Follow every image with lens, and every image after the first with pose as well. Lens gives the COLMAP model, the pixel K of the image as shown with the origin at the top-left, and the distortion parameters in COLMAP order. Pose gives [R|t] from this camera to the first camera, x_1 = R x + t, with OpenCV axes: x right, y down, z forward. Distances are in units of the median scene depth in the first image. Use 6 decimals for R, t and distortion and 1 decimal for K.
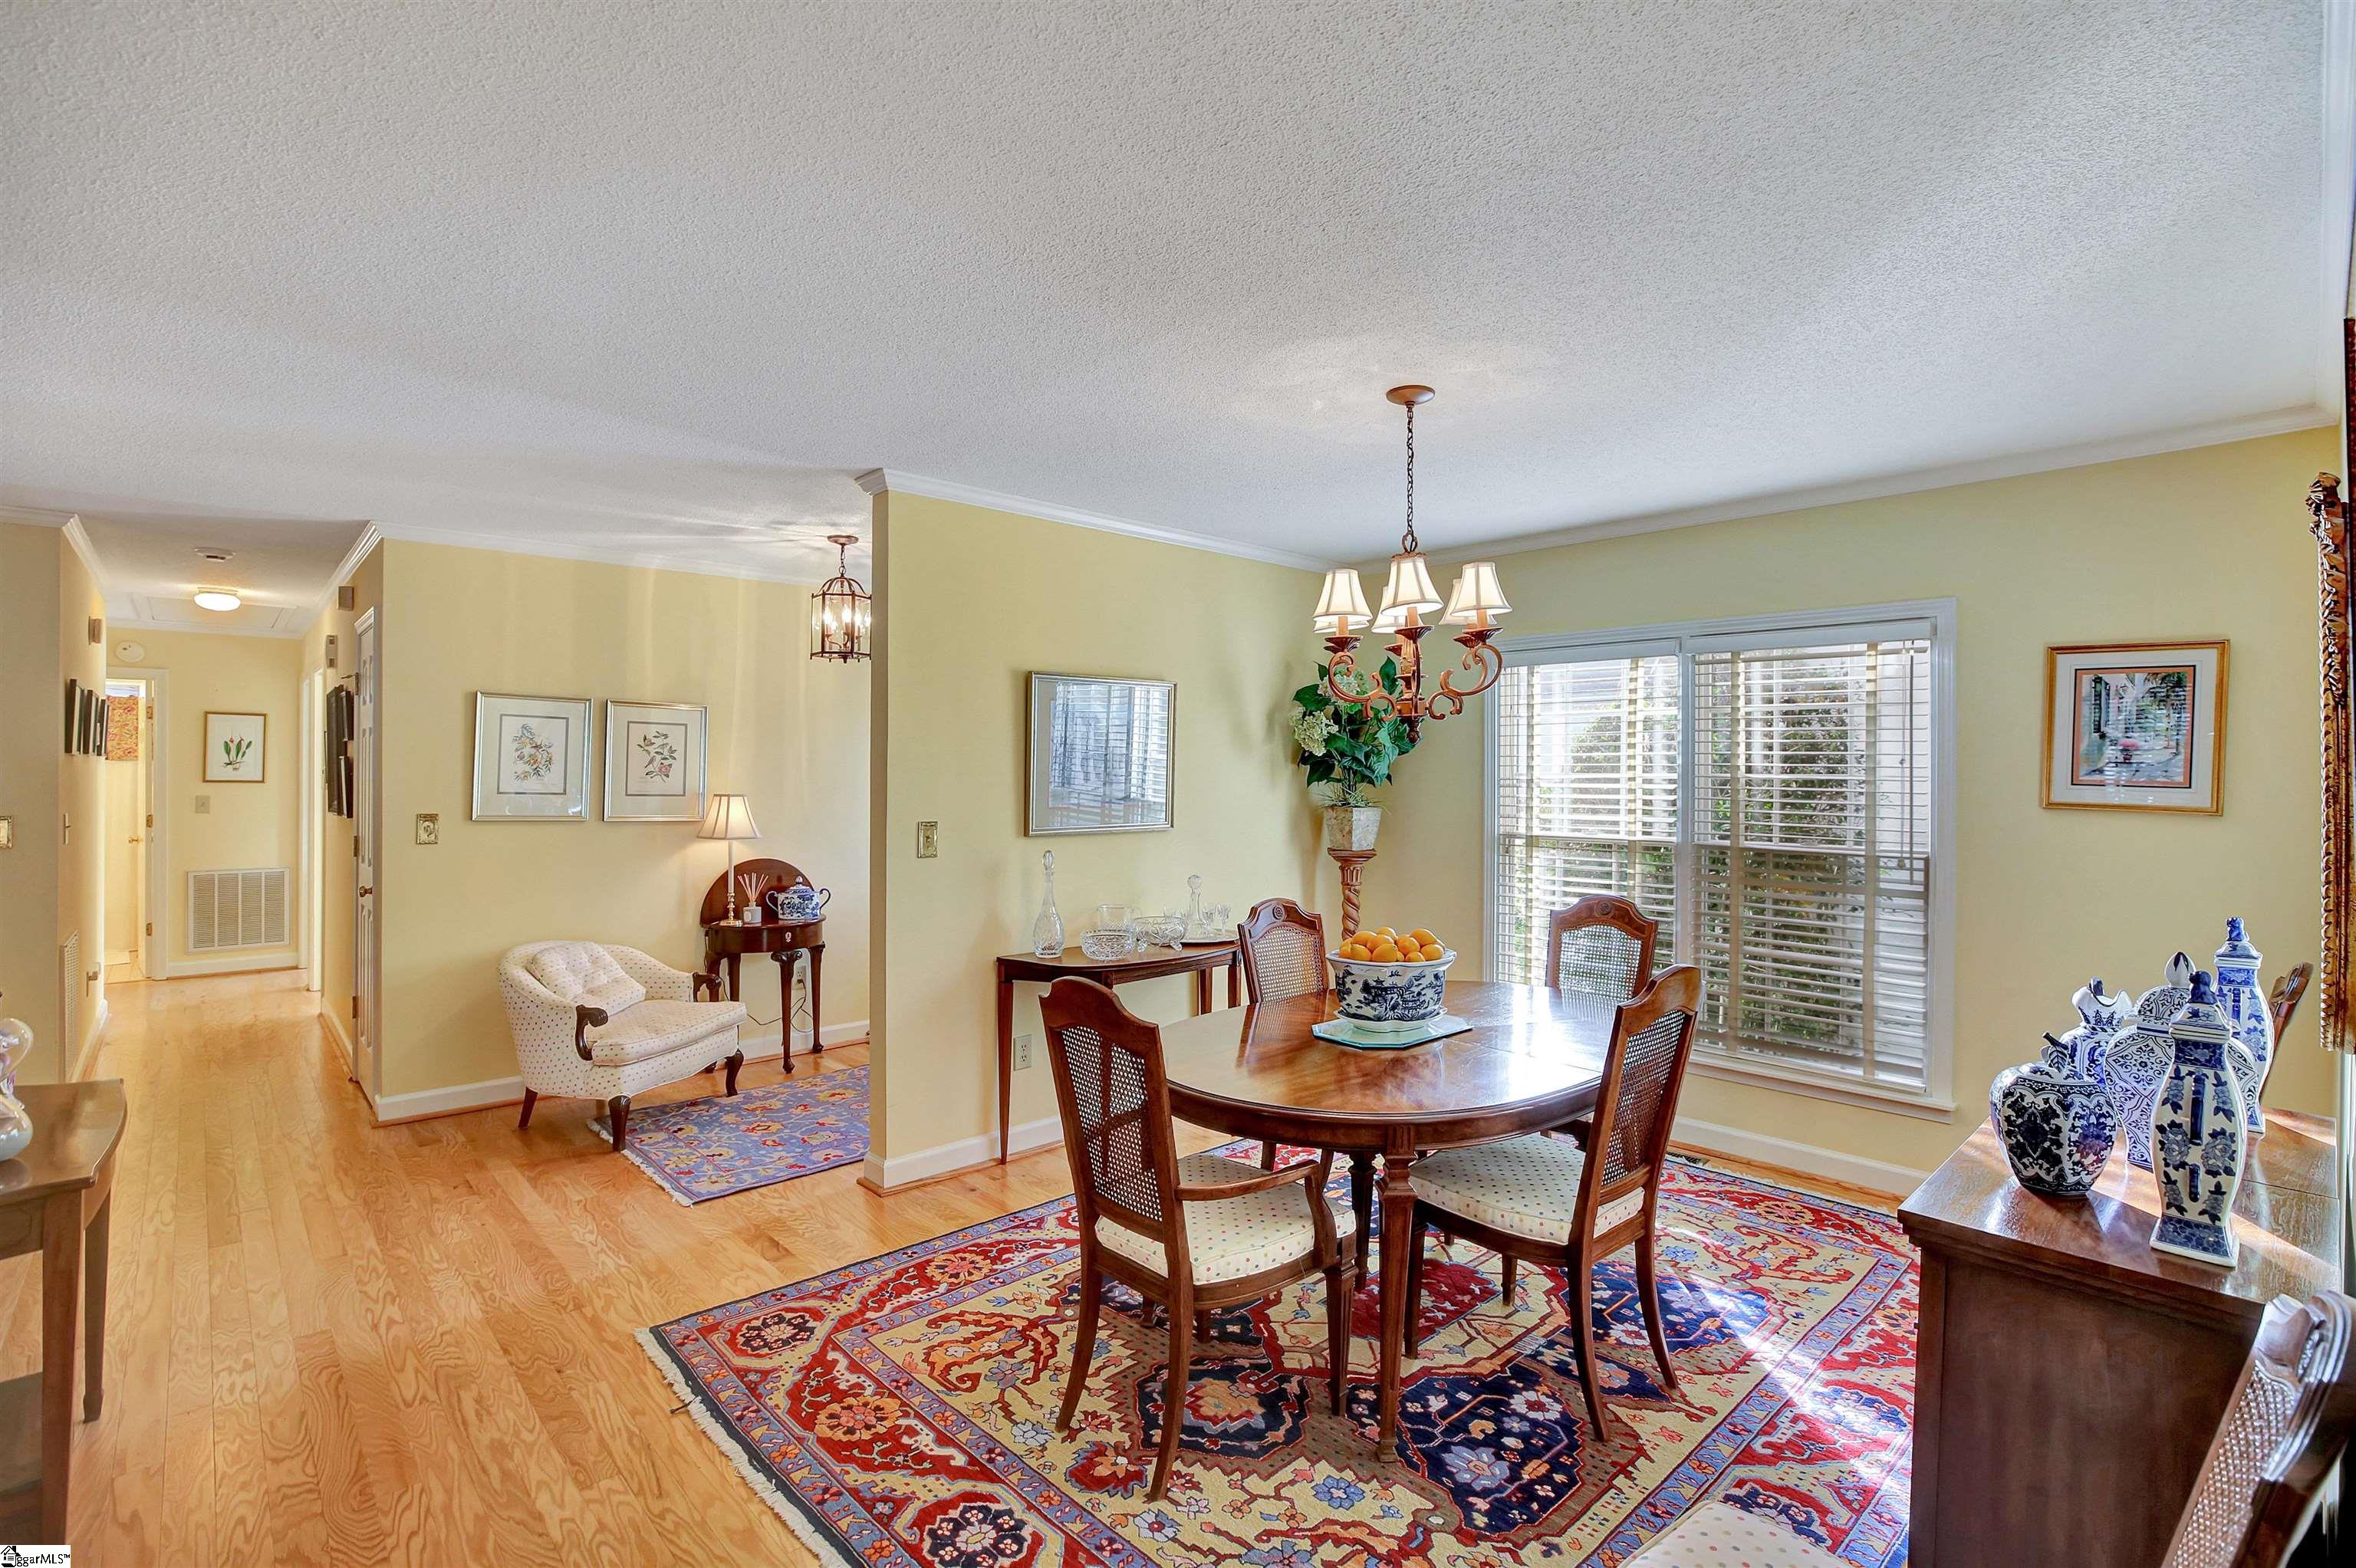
lens RADIAL K [[1109.7, 0, 1186.3], [0, 1109.7, 612.3], [0, 0, 1]] dist [-0.019681, -0.000404]
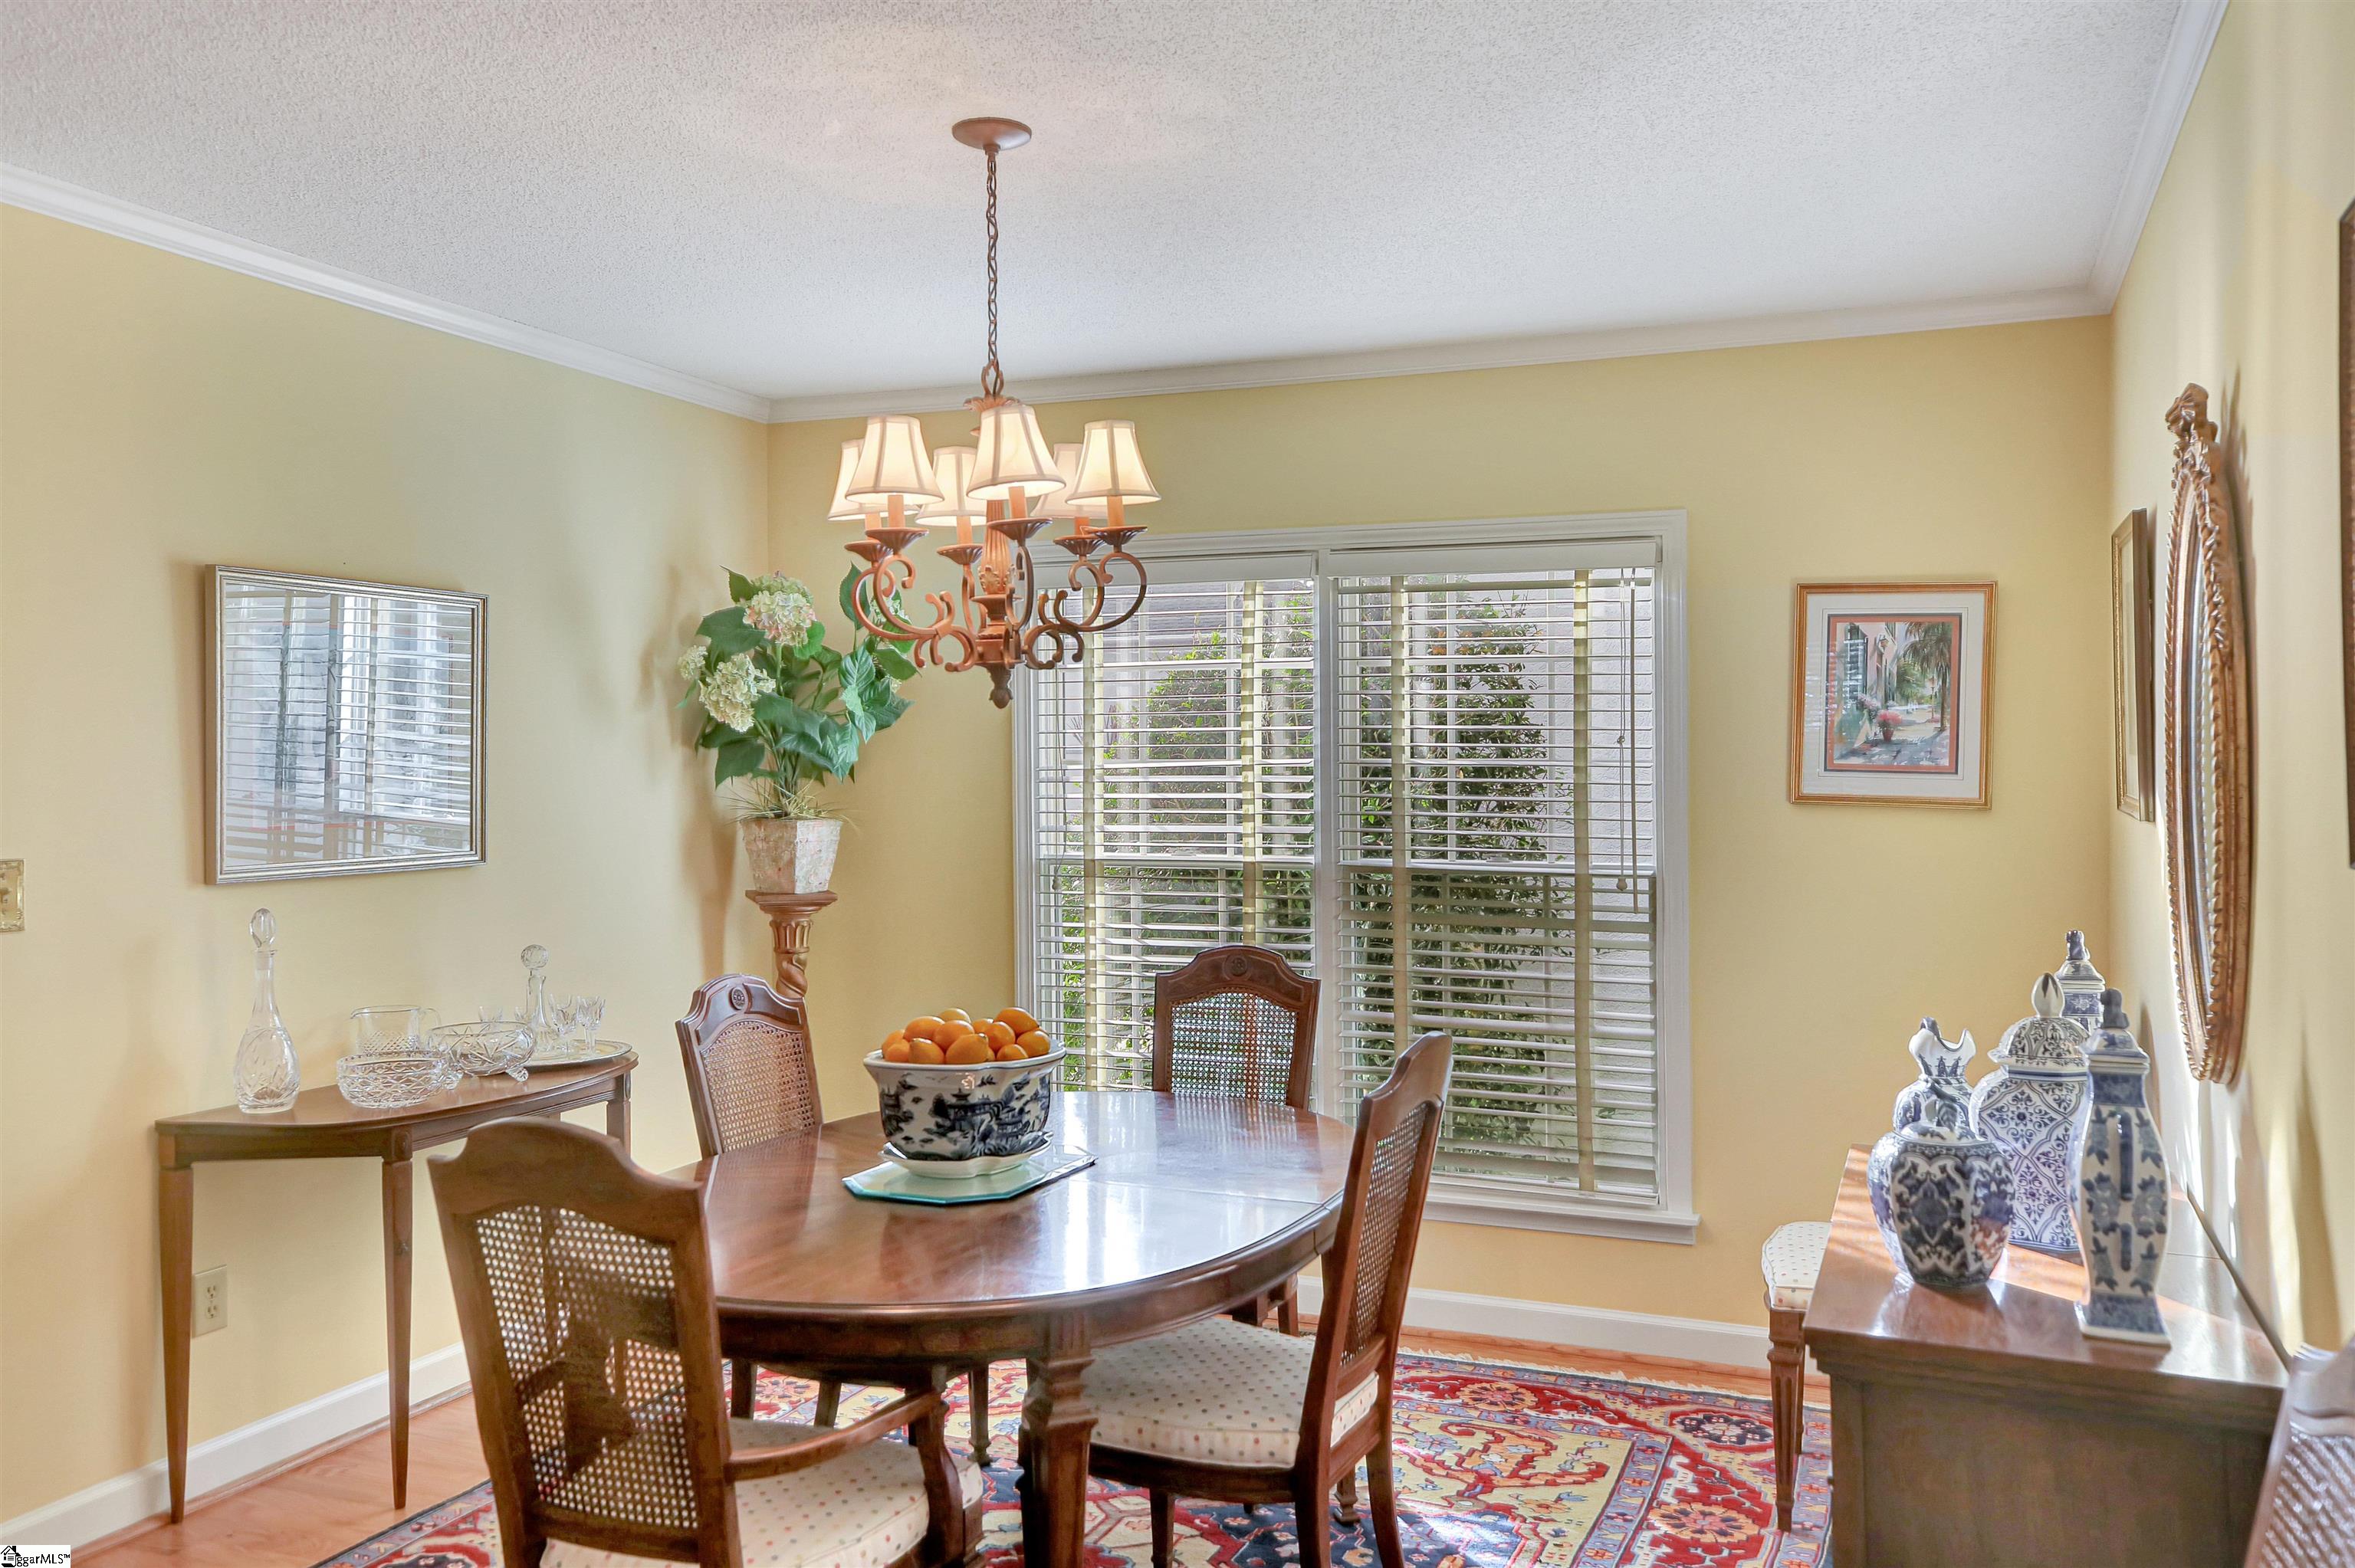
lens RADIAL K [[1925.4, 0, 1172.7], [0, 1925.4, 485.0], [0, 0, 1]] dist [0.006777, 0.016464]
pose [[0.915333, 0.051246, 0.399423, -0.138604], [-0.050572, 0.998645, -0.012234, 0.003246], [-0.399509, -0.009001, 0.916685, -0.017345]]
